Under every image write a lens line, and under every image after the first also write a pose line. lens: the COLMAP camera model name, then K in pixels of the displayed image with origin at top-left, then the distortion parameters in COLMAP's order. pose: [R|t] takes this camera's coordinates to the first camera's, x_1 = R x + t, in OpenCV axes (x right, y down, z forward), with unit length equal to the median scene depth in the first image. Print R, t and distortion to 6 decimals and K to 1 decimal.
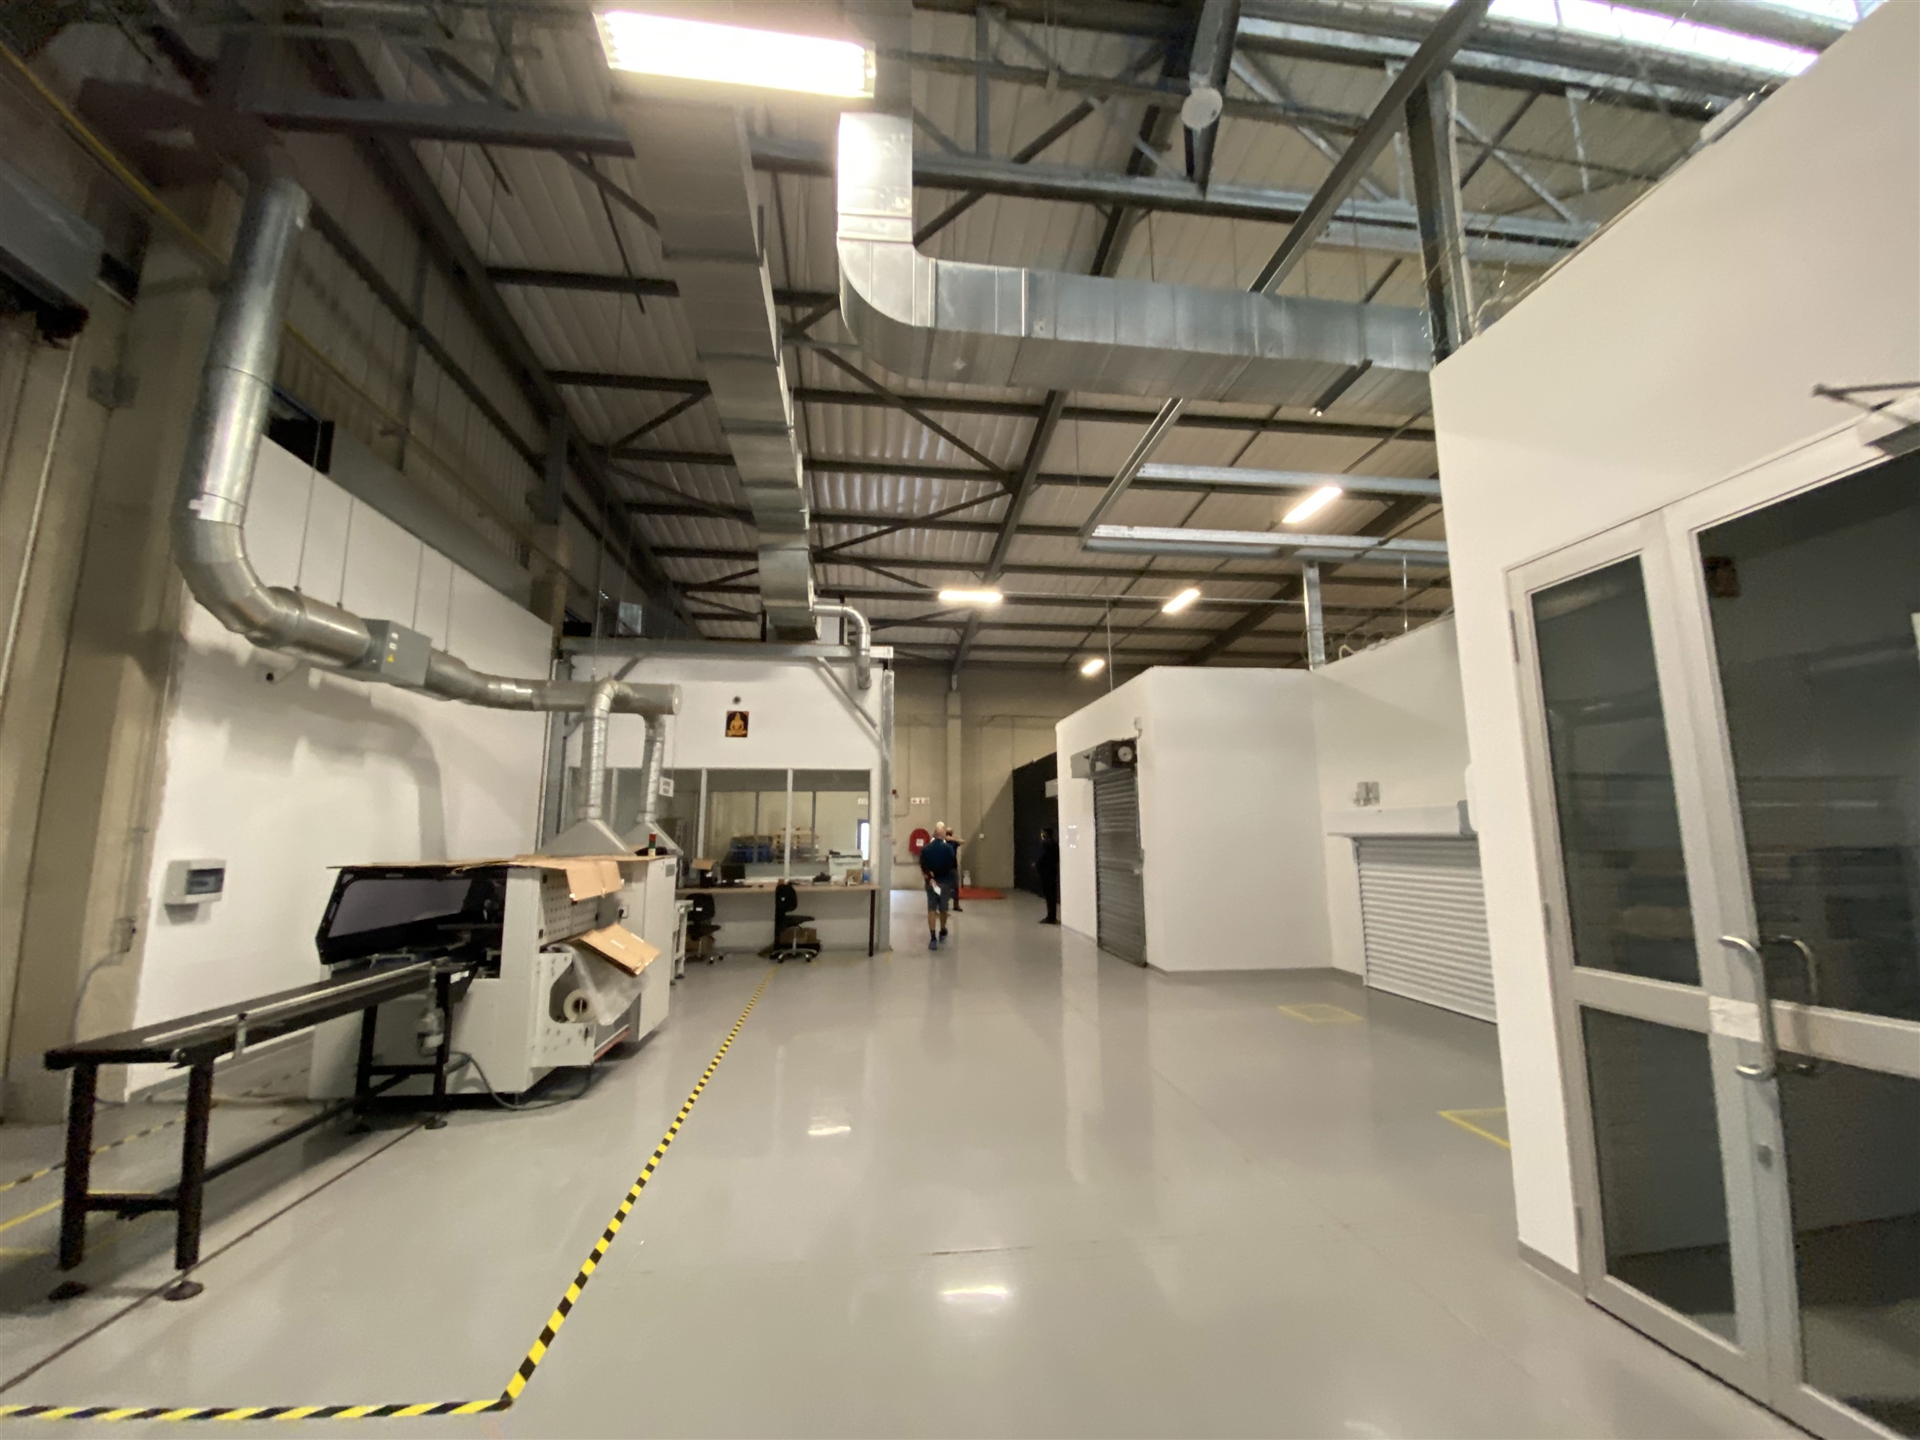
lens RADIAL K [[780.2, 0, 960.0], [0, 780.2, 720.0], [0, 0, 1]] dist [-0.001614, -0.000244]
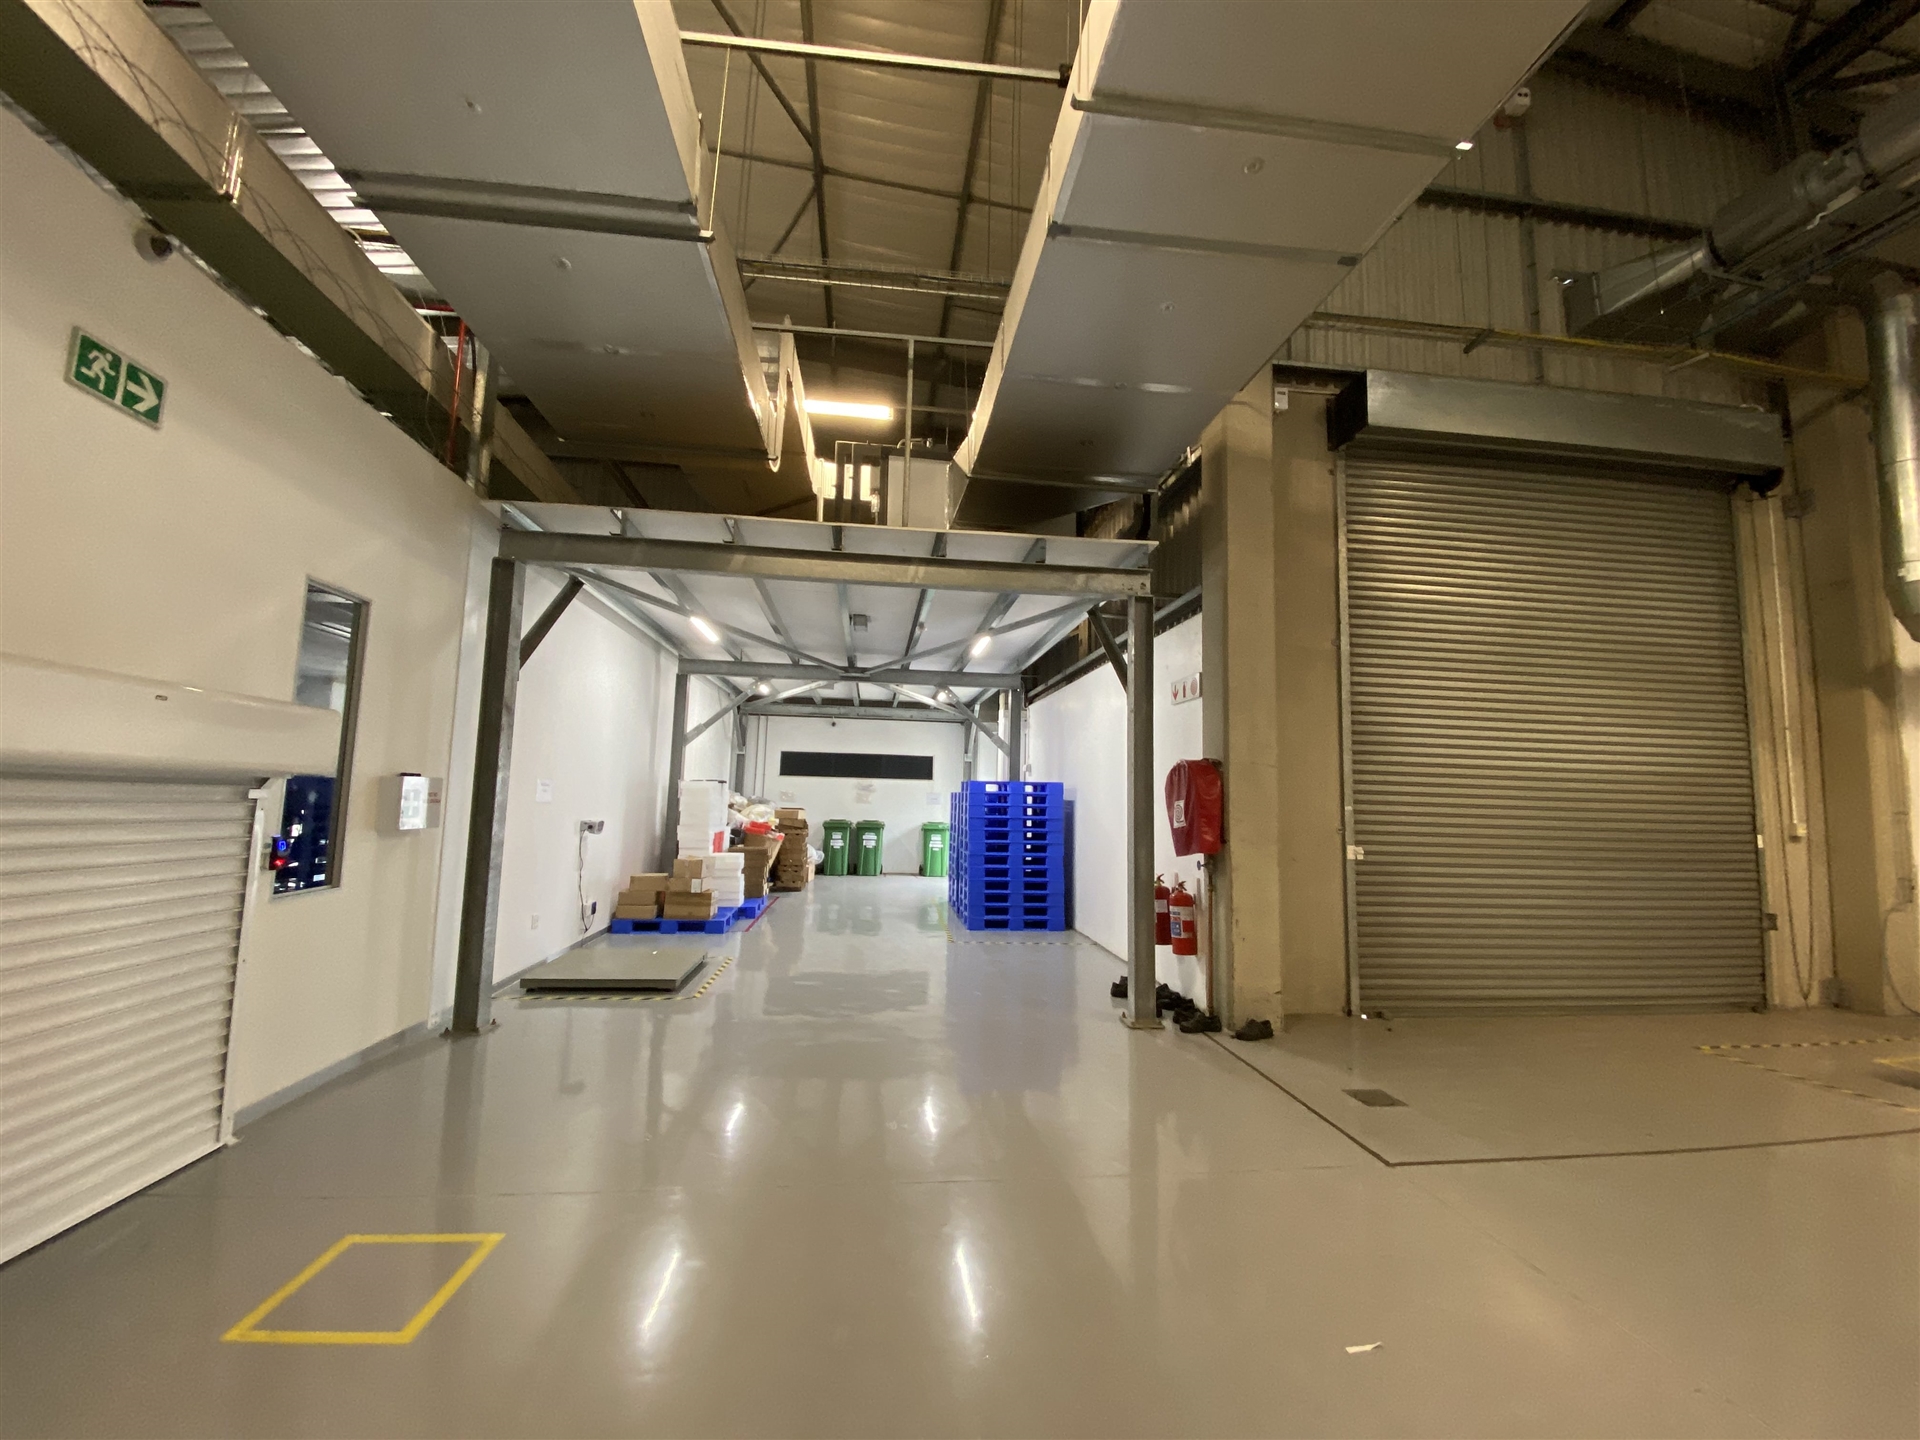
lens RADIAL K [[780.2, 0, 960.0], [0, 780.2, 720.0], [0, 0, 1]] dist [-0.001614, -0.000244]
pose [[-0.003726, -0.104854, -0.994481, 0.307928], [0.129215, 0.986100, -0.104454, -0.087530], [0.991610, -0.128891, 0.009874, -0.609263]]
